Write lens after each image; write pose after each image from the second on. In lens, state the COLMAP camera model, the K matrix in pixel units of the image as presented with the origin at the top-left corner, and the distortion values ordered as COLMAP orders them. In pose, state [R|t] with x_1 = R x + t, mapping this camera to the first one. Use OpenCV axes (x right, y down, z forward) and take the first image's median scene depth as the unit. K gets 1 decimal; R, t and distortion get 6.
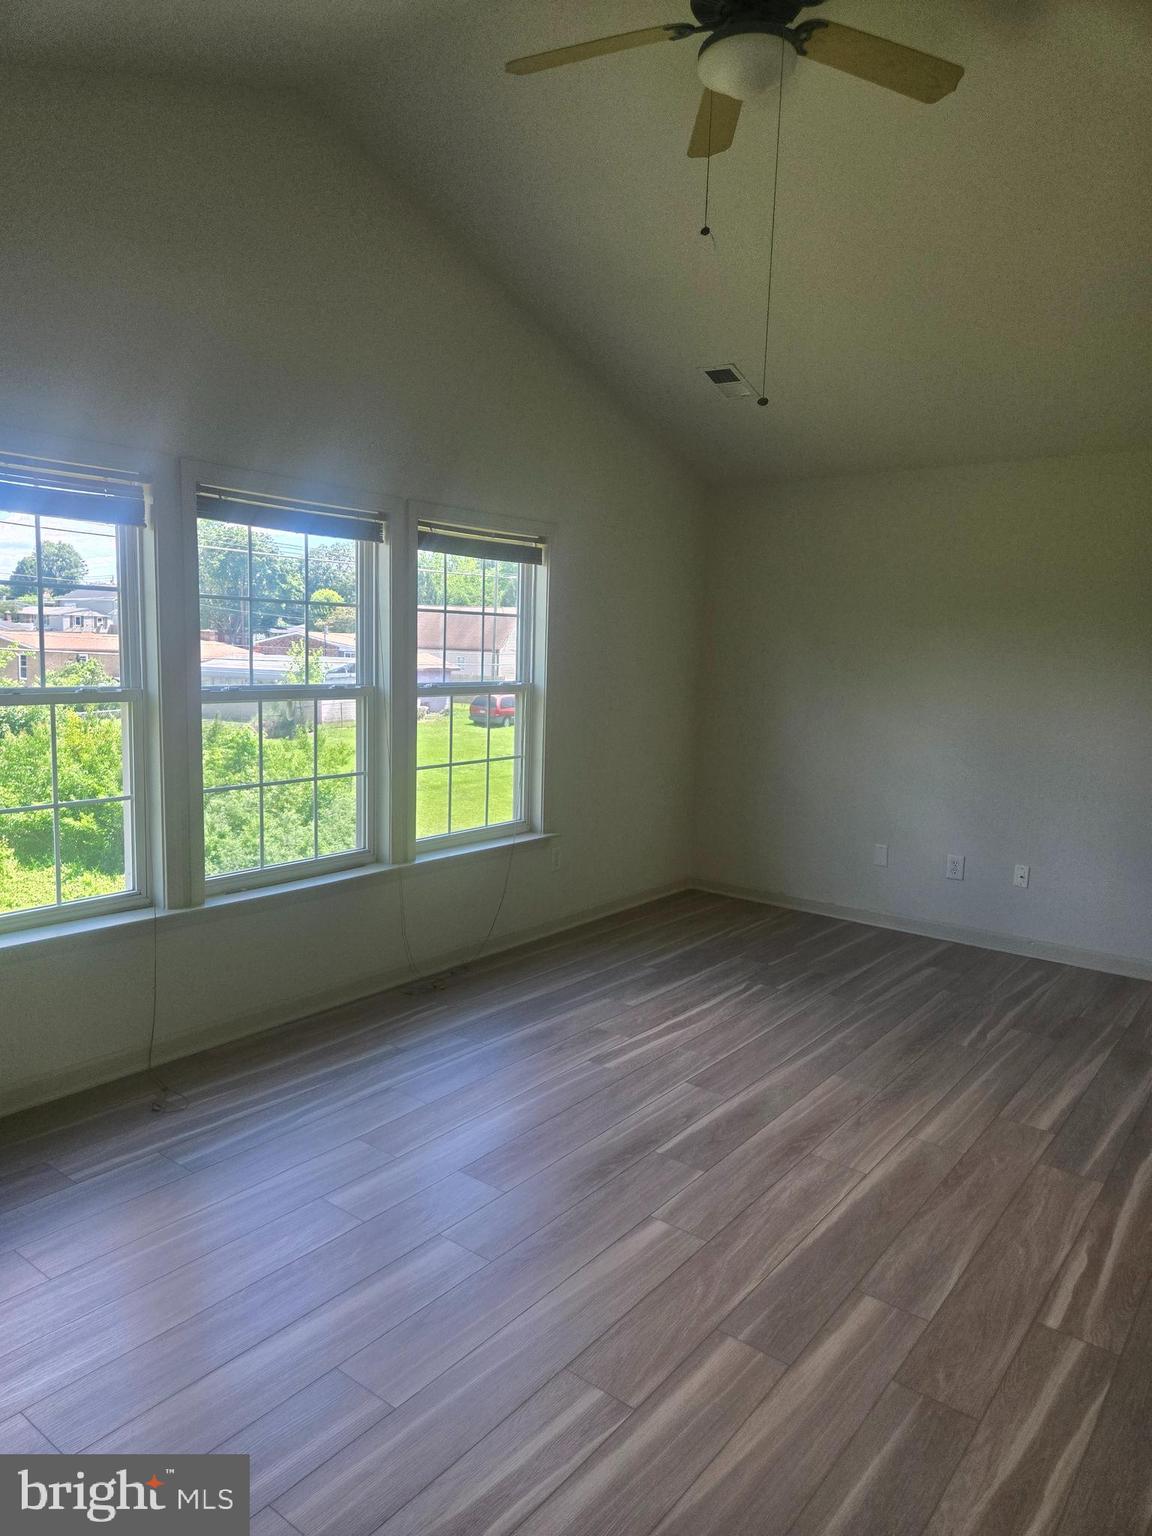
lens RADIAL K [[1026.4, 0, 576.0], [0, 1026.4, 768.0], [0, 0, 1]] dist [0.078516, -0.064620]
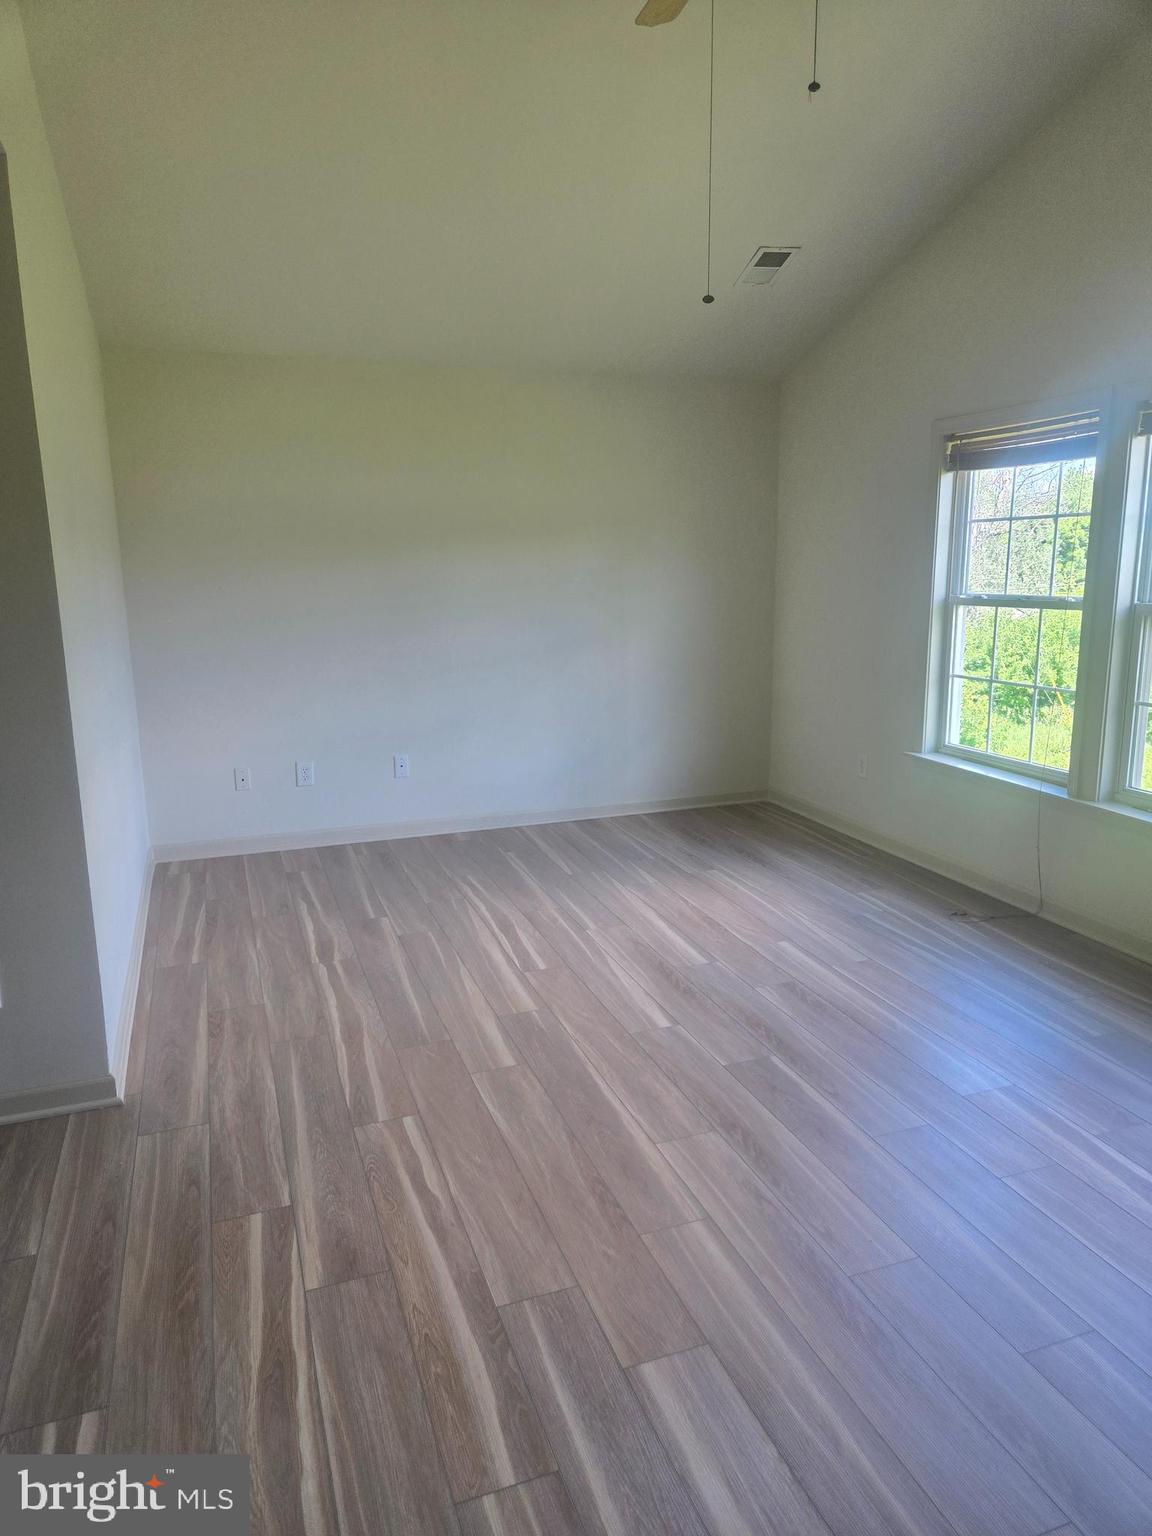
lens RADIAL K [[1026.4, 0, 576.0], [0, 1026.4, 768.0], [0, 0, 1]] dist [0.078516, -0.064620]
pose [[-0.544370, 0.142756, -0.826609, 0.995096], [-0.107667, 0.965372, 0.237625, -0.124547], [0.831907, 0.218354, -0.510149, 1.313698]]
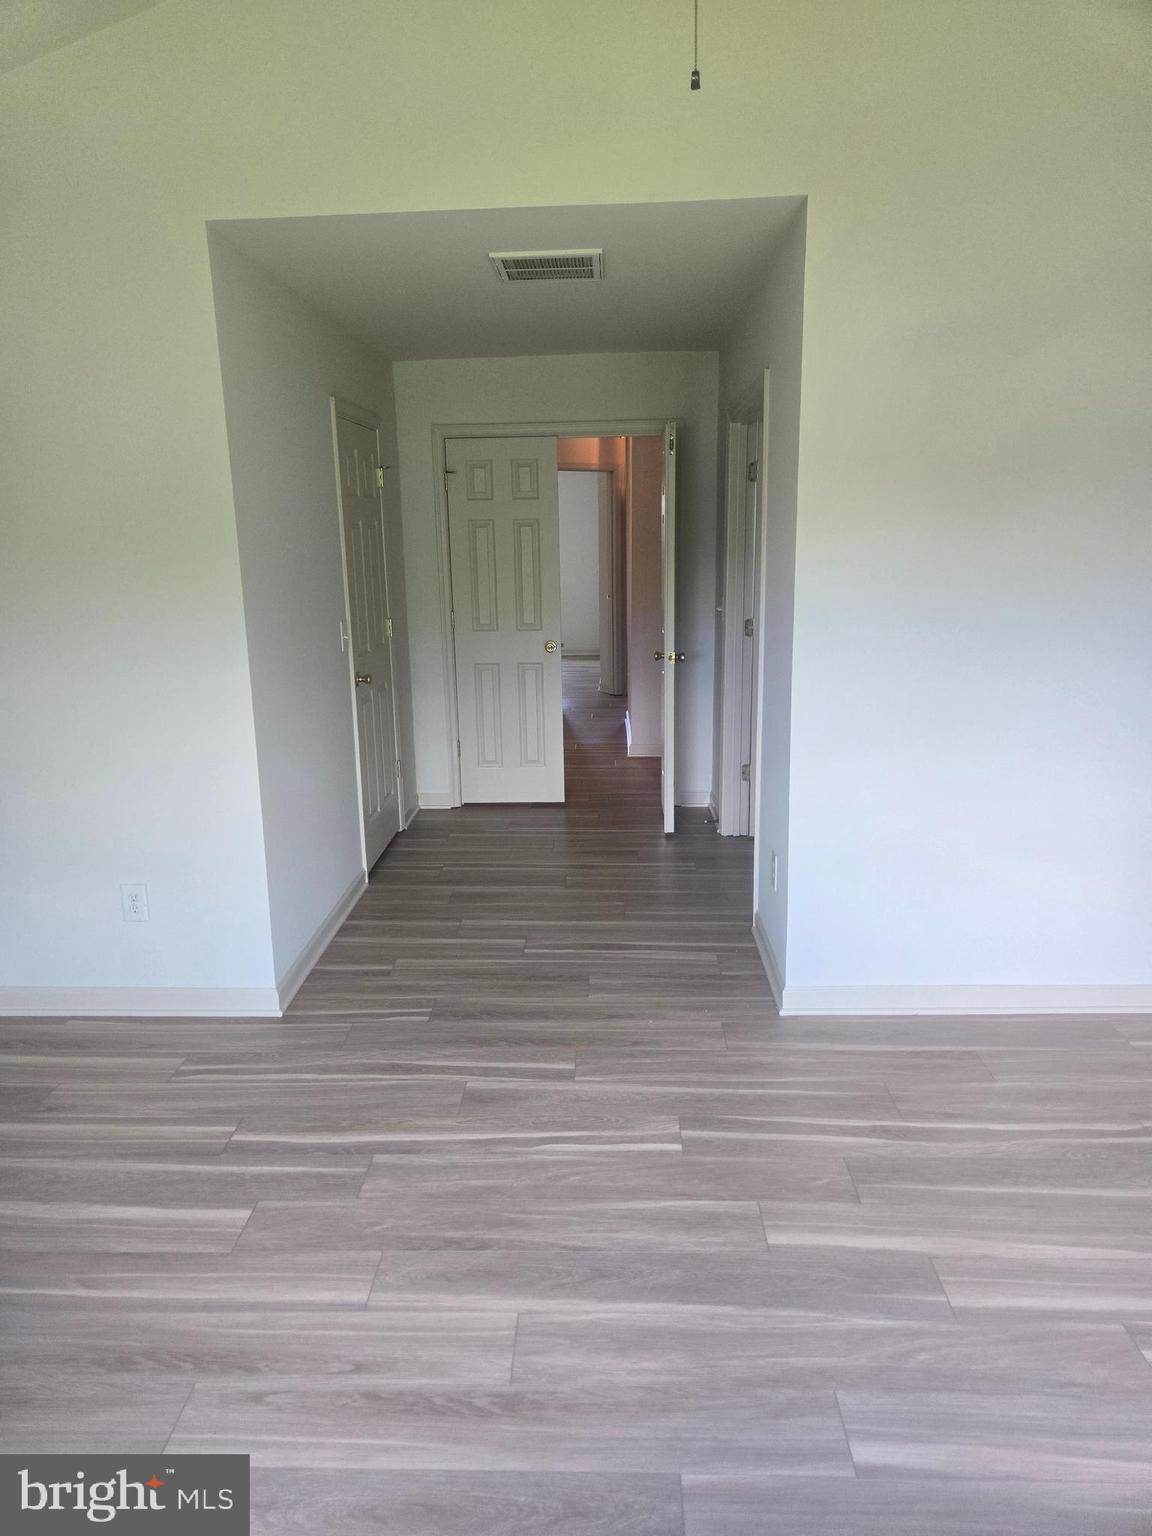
lens RADIAL K [[1031.4, 0, 574.0], [0, 1031.4, 765.2], [0, 0, 1]] dist [0.078987, -0.062378]
pose [[-0.577314, -0.204834, 0.790412, -0.224943], [0.101837, 0.942402, 0.318603, -0.178818], [-0.810147, 0.264428, -0.523202, 1.229700]]
